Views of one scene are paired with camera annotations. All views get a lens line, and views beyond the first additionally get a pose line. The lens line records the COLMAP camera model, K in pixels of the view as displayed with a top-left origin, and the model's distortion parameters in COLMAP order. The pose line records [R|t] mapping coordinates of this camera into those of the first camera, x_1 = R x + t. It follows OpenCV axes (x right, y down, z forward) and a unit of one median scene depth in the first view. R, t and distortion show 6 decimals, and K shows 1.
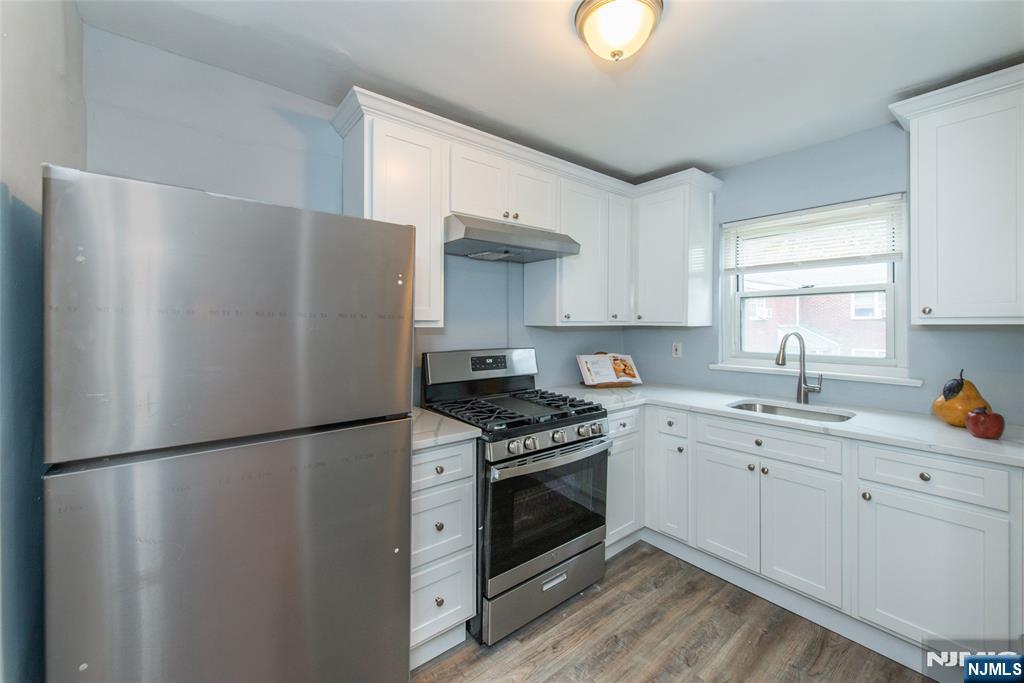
lens RADIAL K [[401.6, 0, 509.8], [0, 401.6, 328.8], [0, 0, 1]] dist [-0.000823, -0.000285]
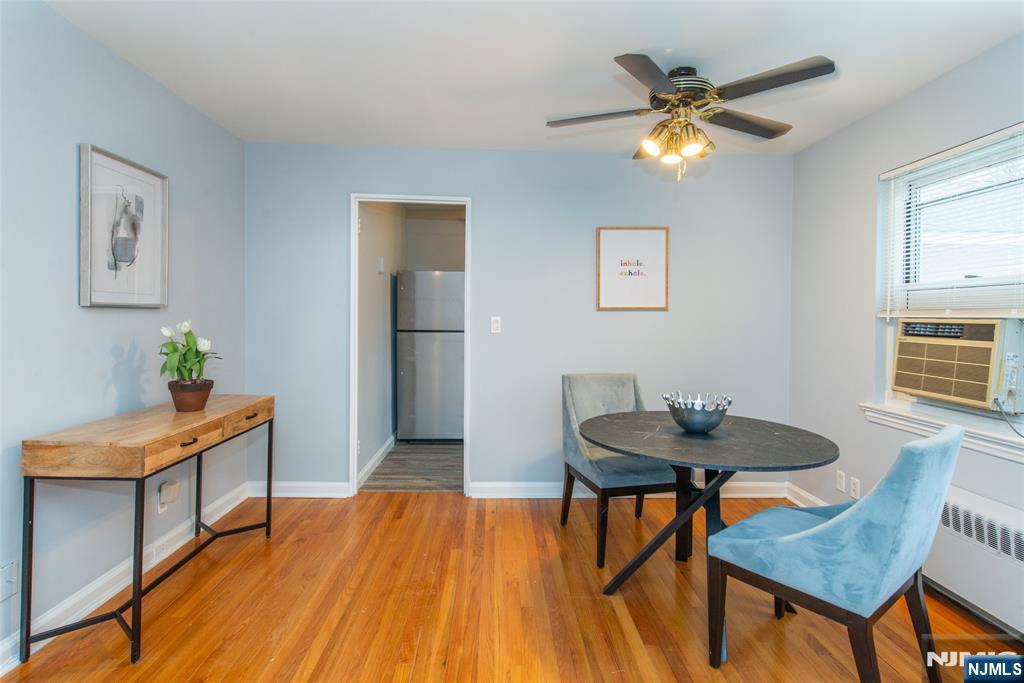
lens RADIAL K [[507.6, 0, 510.5], [0, 507.6, 324.5], [0, 0, 1]] dist [0.005505, -0.000090]
pose [[0.801775, 0.018147, -0.597350, 1.315819], [-0.011509, 0.999822, 0.014927, 0.055432], [0.597515, -0.005094, 0.801841, -1.132475]]
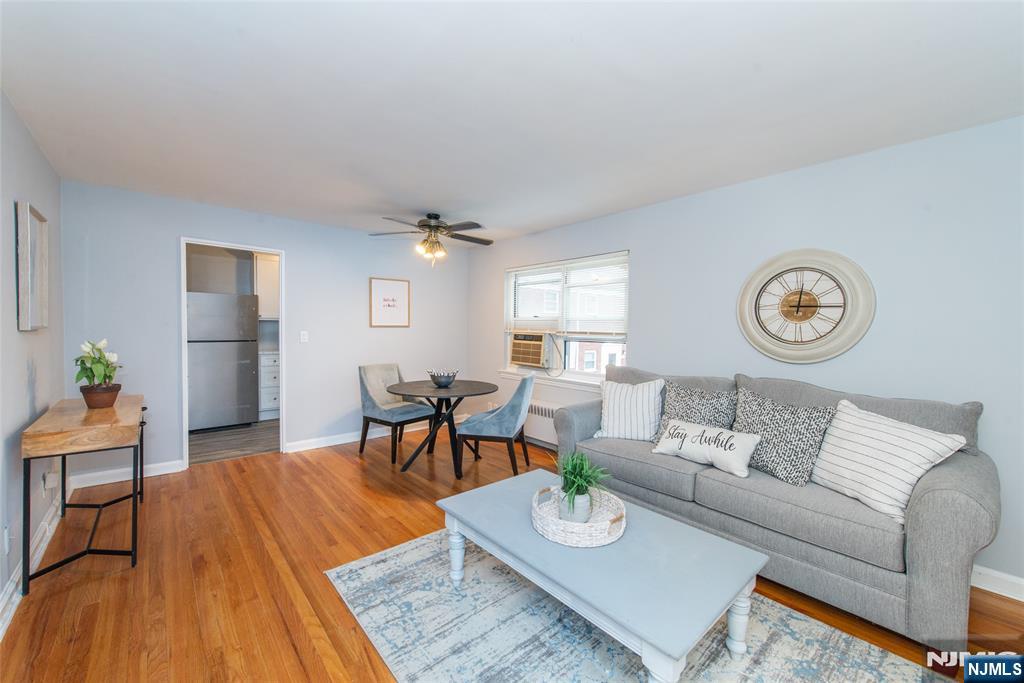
lens RADIAL K [[404.1, 0, 507.3], [0, 404.1, 340.8], [0, 0, 1]] dist [0.001706, -0.000071]
pose [[0.999034, 0.013624, 0.041770, 1.212406], [-0.015036, 0.999319, 0.033690, 0.020608], [-0.041283, -0.034286, 0.998559, -1.844026]]
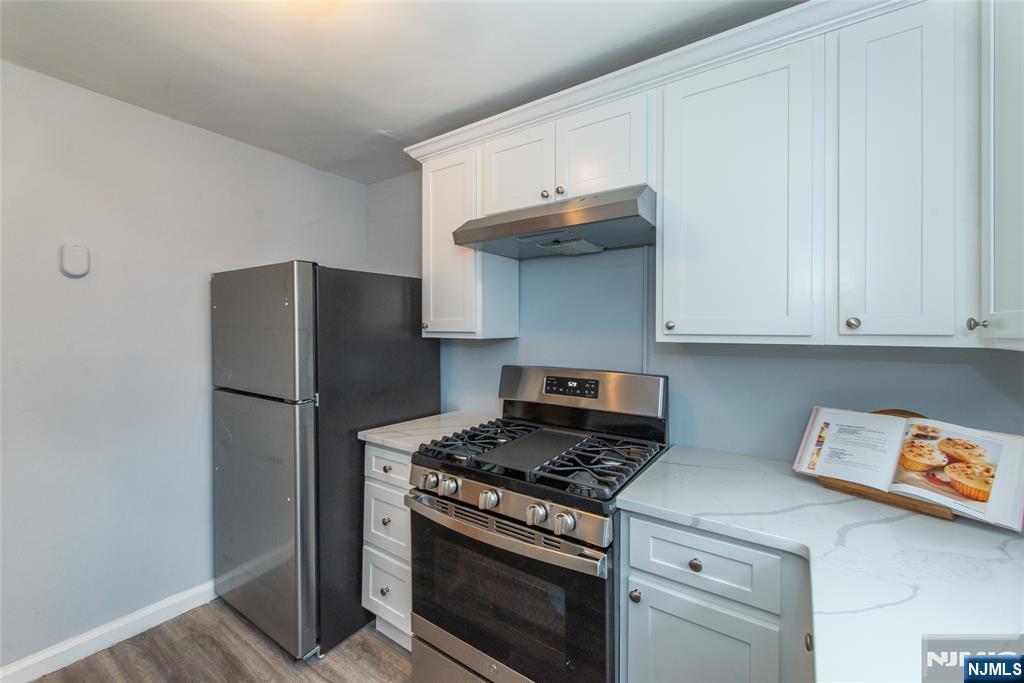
lens RADIAL K [[415.4, 0, 510.1], [0, 415.4, 321.9], [0, 0, 1]] dist [0.001716, -0.000374]
pose [[0.284216, 0.002216, -0.958758, 0.724454], [0.003262, 0.999989, 0.003278, -0.045275], [0.958755, -0.004059, 0.284206, 0.707463]]
